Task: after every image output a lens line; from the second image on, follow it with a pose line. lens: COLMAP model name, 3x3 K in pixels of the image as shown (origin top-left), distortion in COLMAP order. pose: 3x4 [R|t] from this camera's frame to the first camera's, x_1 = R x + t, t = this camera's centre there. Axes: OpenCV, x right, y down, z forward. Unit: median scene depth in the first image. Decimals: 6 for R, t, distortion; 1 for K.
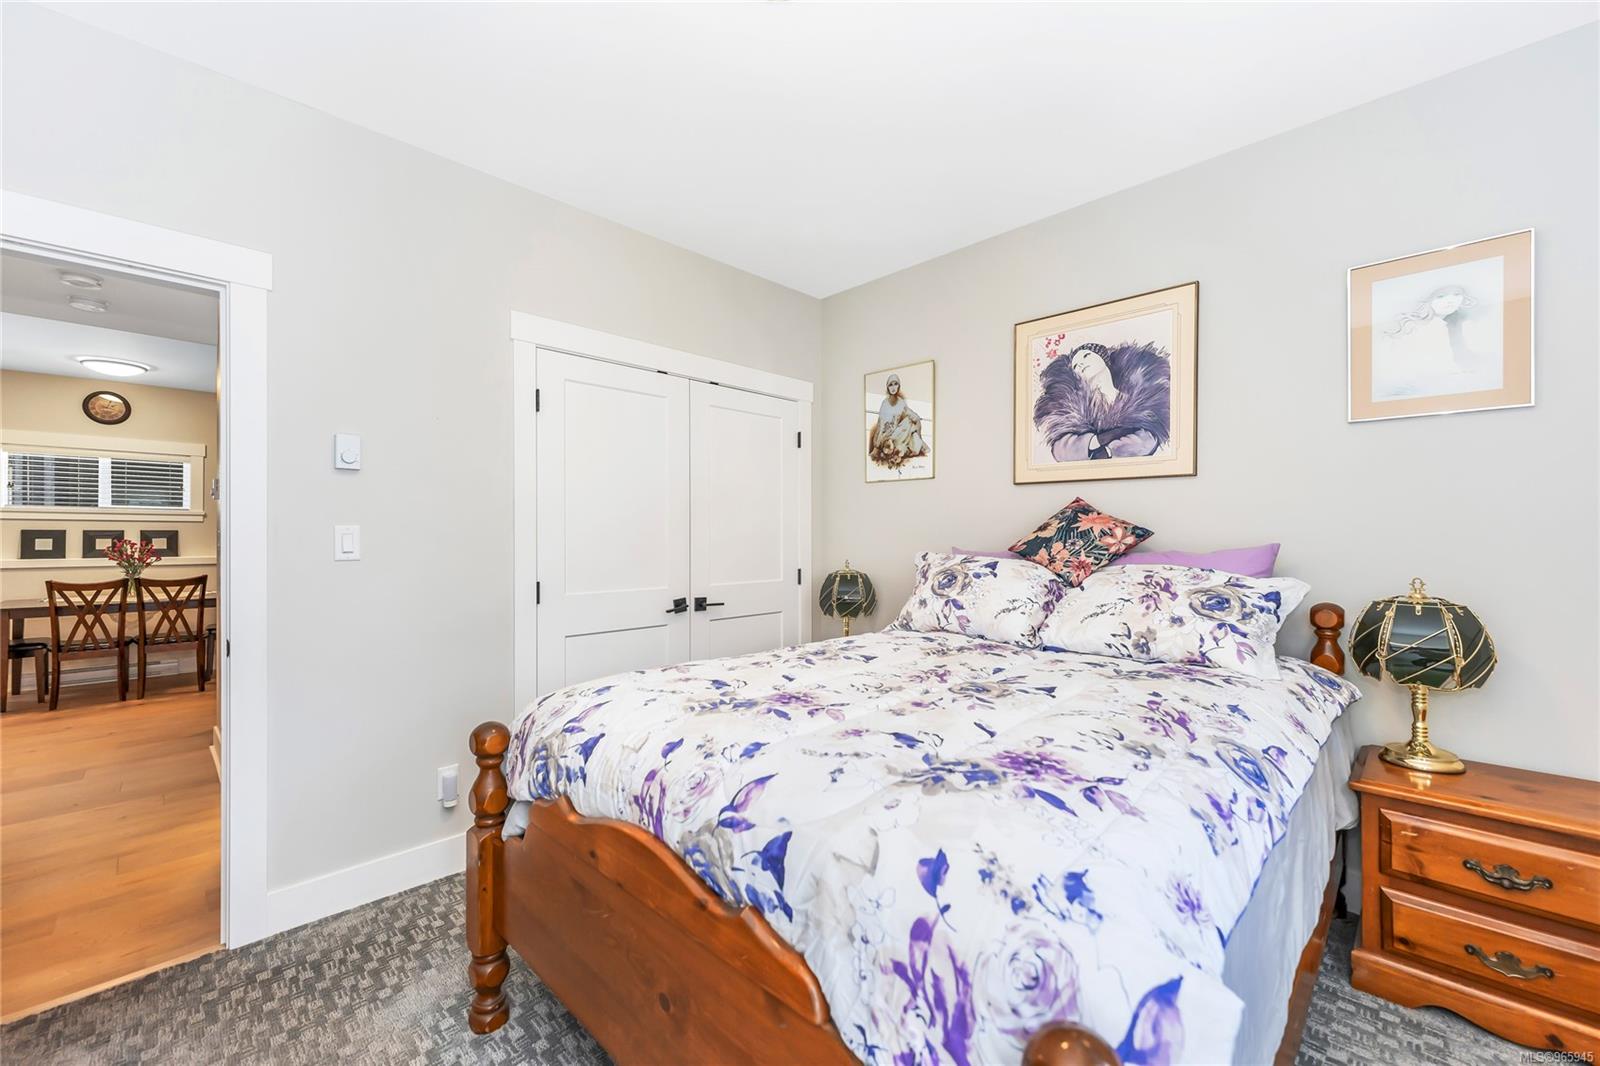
lens RADIAL K [[646.2, 0, 800.0], [0, 646.2, 533.0], [0, 0, 1]] dist [0.000098, -0.000210]
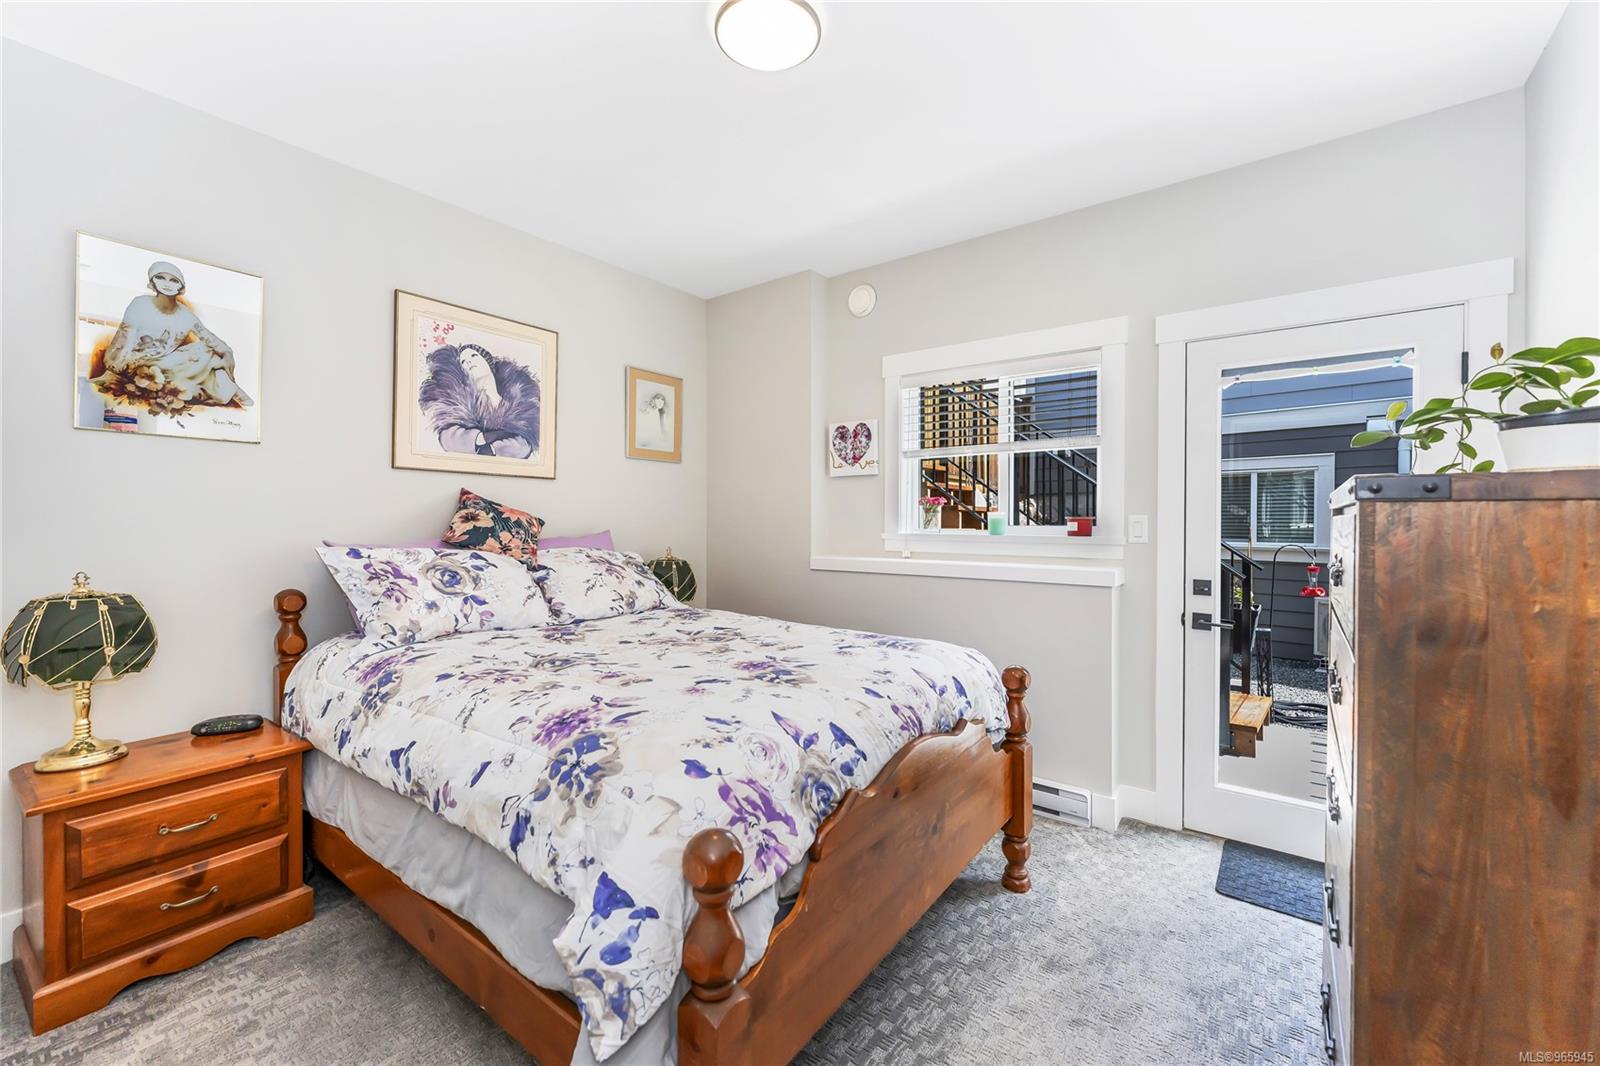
lens RADIAL K [[638.1, 0, 802.6], [0, 638.1, 522.6], [0, 0, 1]] dist [0.000014, -0.000033]
pose [[-0.134111, -0.002494, 0.990963, -0.666669], [-0.008046, 0.999967, 0.001428, -0.005964], [-0.990934, -0.007782, -0.134126, 0.601357]]
